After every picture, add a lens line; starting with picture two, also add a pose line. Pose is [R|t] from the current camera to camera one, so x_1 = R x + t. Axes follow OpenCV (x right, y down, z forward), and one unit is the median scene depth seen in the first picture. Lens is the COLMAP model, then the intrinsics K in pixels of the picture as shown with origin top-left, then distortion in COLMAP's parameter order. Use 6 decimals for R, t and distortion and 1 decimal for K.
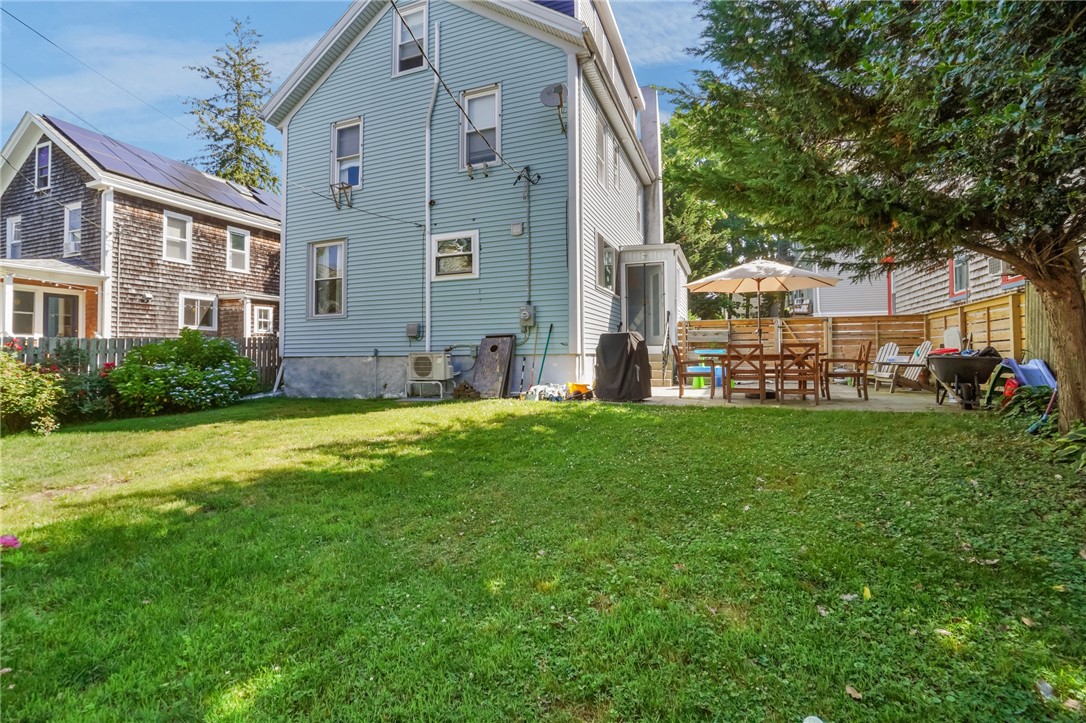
lens RADIAL K [[487.1, 0, 542.7], [0, 487.1, 351.7], [0, 0, 1]] dist [-0.064864, 0.023364]
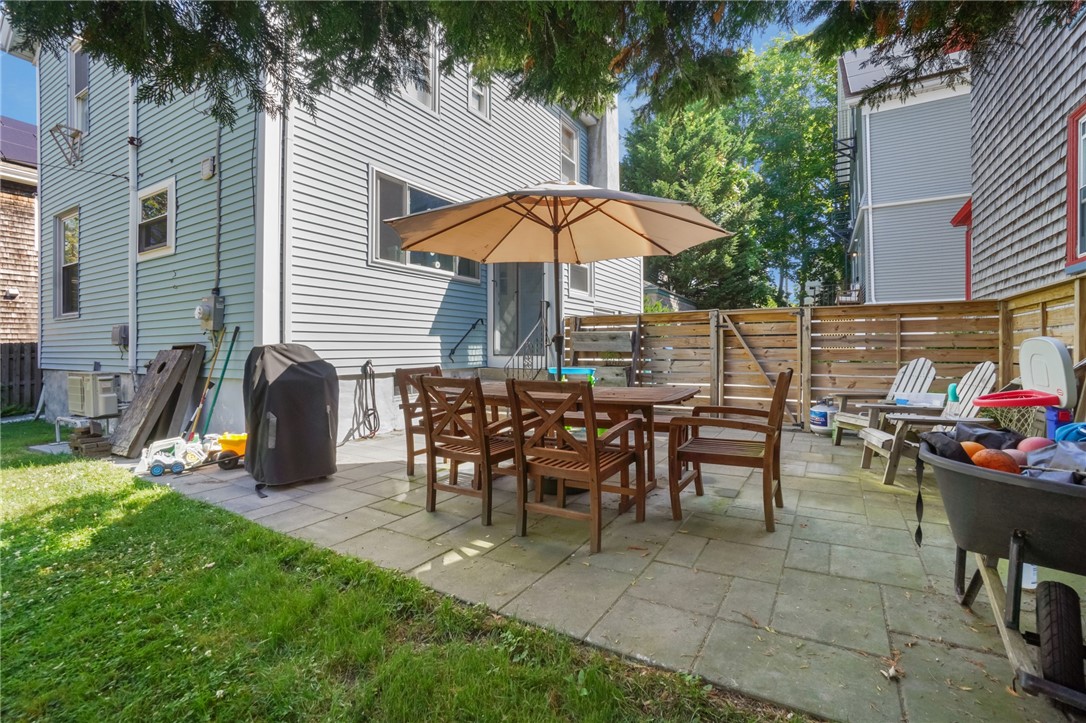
lens RADIAL K [[487.1, 0, 542.7], [0, 487.1, 351.7], [0, 0, 1]] dist [-0.064864, 0.023364]
pose [[0.988357, 0.002919, -0.152124, 0.318220], [-0.000403, 0.999863, 0.016571, -0.025864], [0.152152, -0.016317, 0.988222, 0.345076]]
